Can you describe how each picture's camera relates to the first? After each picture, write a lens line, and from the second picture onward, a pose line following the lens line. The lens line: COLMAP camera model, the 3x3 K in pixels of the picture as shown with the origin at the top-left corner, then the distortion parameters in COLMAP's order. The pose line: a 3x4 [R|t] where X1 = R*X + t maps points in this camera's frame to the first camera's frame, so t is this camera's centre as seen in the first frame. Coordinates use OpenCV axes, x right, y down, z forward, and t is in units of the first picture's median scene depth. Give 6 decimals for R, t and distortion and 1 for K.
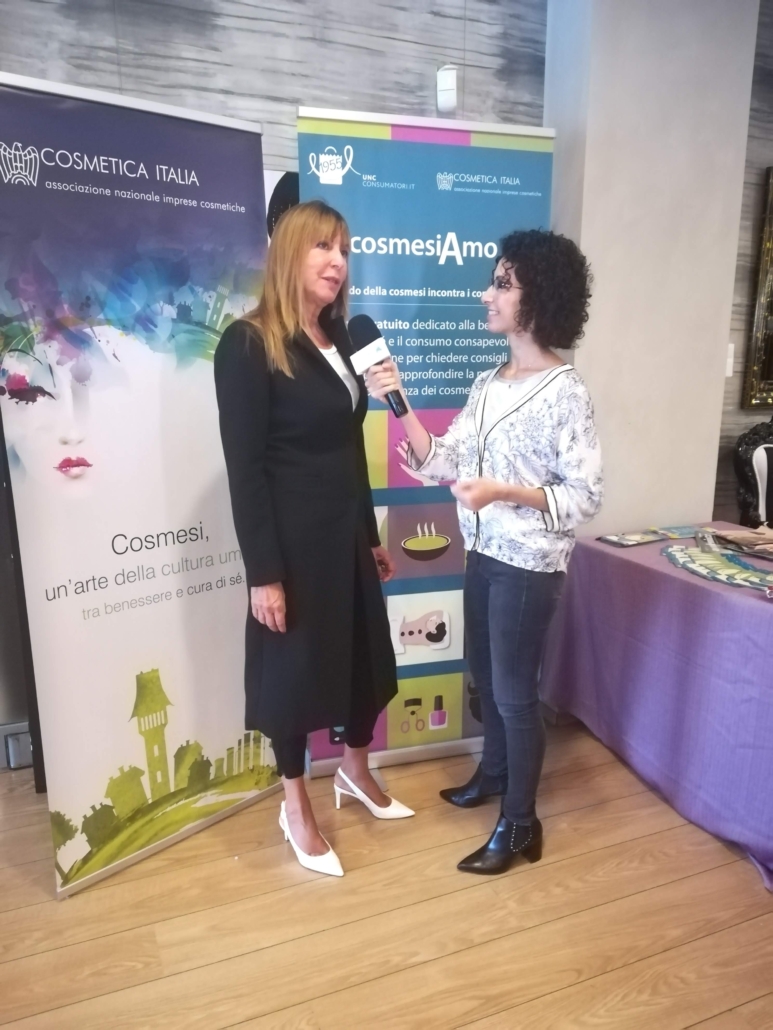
lens RADIAL K [[796.0, 0, 386.5], [0, 796.0, 515.0], [0, 0, 1]] dist [0.048102, -0.070523]
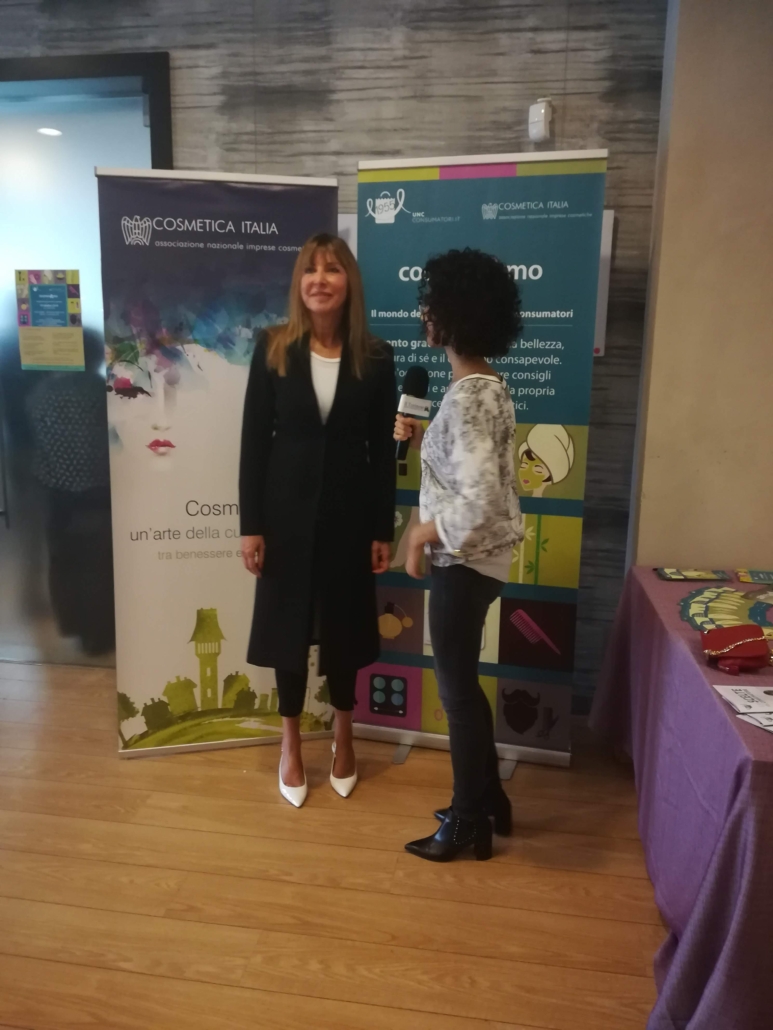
lens RADIAL K [[796.0, 0, 386.5], [0, 796.0, 515.0], [0, 0, 1]] dist [0.048102, -0.070523]
pose [[0.849191, 0.111160, -0.516254, 0.587674], [-0.124134, 0.992220, 0.009455, -0.004227], [0.513289, 0.056055, 0.856383, 0.030528]]
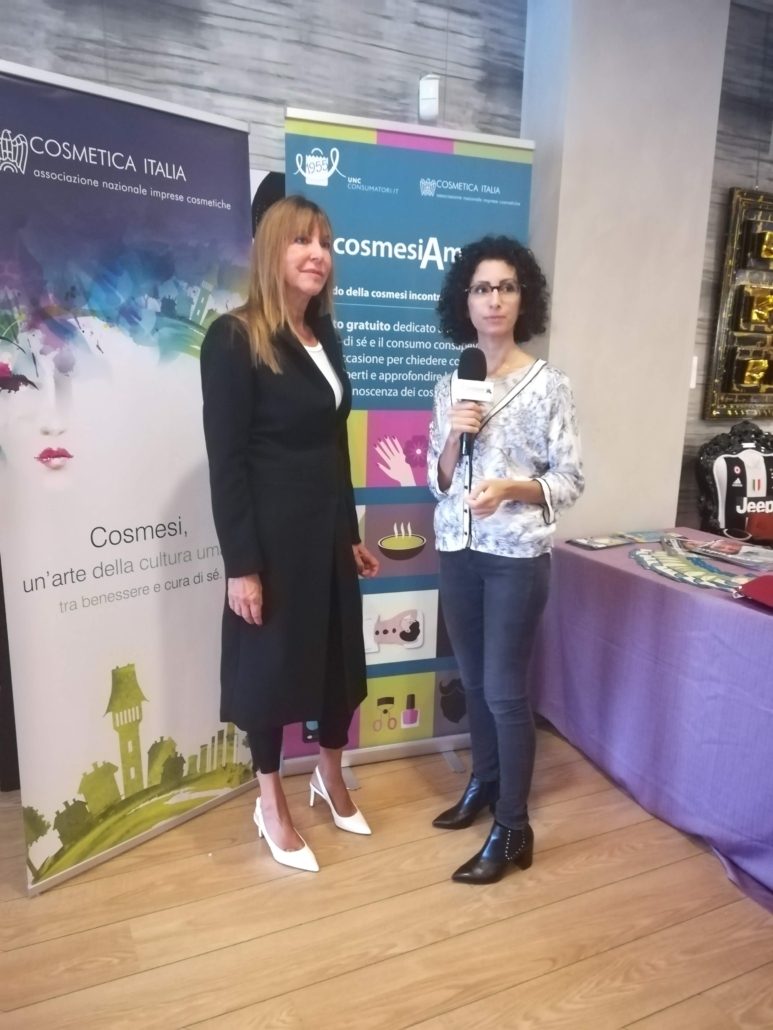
lens RADIAL K [[796.0, 0, 386.5], [0, 796.0, 515.0], [0, 0, 1]] dist [0.048102, -0.070523]
pose [[0.998259, 0.016948, 0.056490, -0.031769], [-0.016290, 0.999794, -0.012080, 0.014515], [-0.056683, 0.011139, 0.998330, -0.010733]]
